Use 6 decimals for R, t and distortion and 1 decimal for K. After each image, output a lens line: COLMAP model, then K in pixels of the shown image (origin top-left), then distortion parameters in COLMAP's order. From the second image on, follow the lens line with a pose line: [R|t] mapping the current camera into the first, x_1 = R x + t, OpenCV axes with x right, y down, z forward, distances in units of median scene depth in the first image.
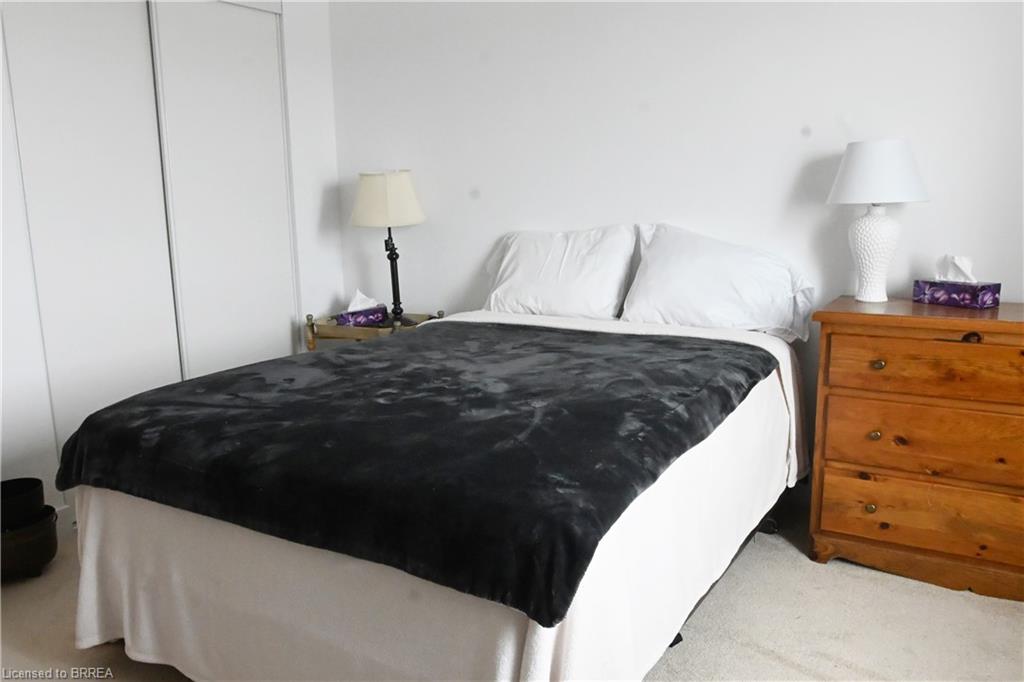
lens RADIAL K [[804.4, 0, 512.0], [0, 804.4, 341.0], [0, 0, 1]] dist [-0.106091, 0.096005]
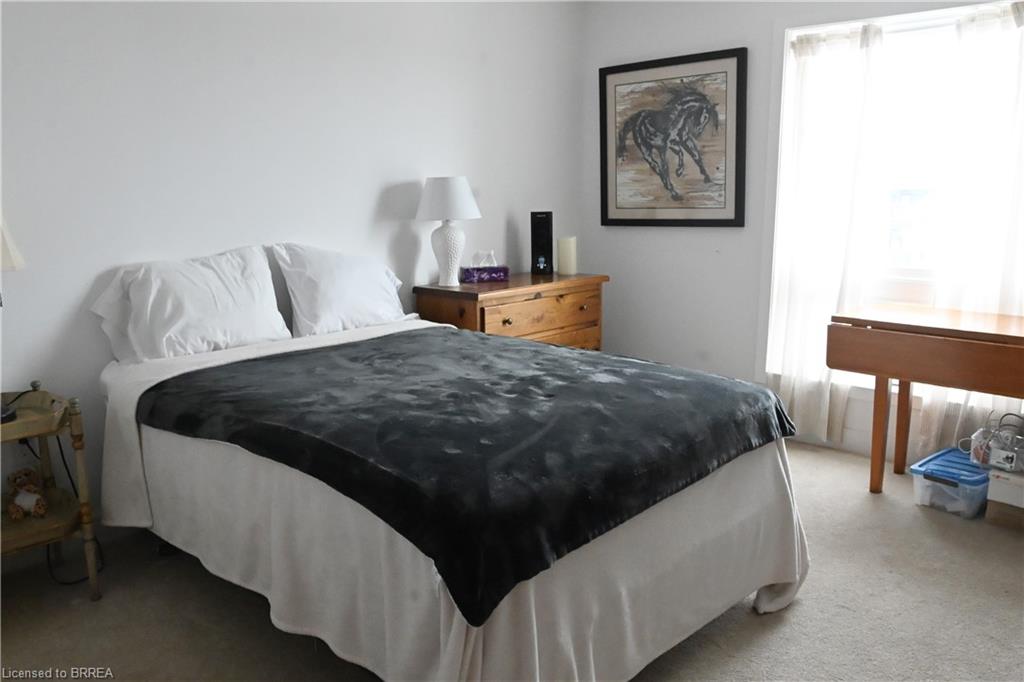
lens RADIAL K [[804.4, 0, 512.0], [0, 804.4, 341.0], [0, 0, 1]] dist [-0.106091, 0.096005]
pose [[0.204256, -0.167627, 0.964459, -0.869371], [0.176195, 0.975435, 0.132219, -0.115591], [-0.962930, 0.142926, 0.228774, 0.519382]]
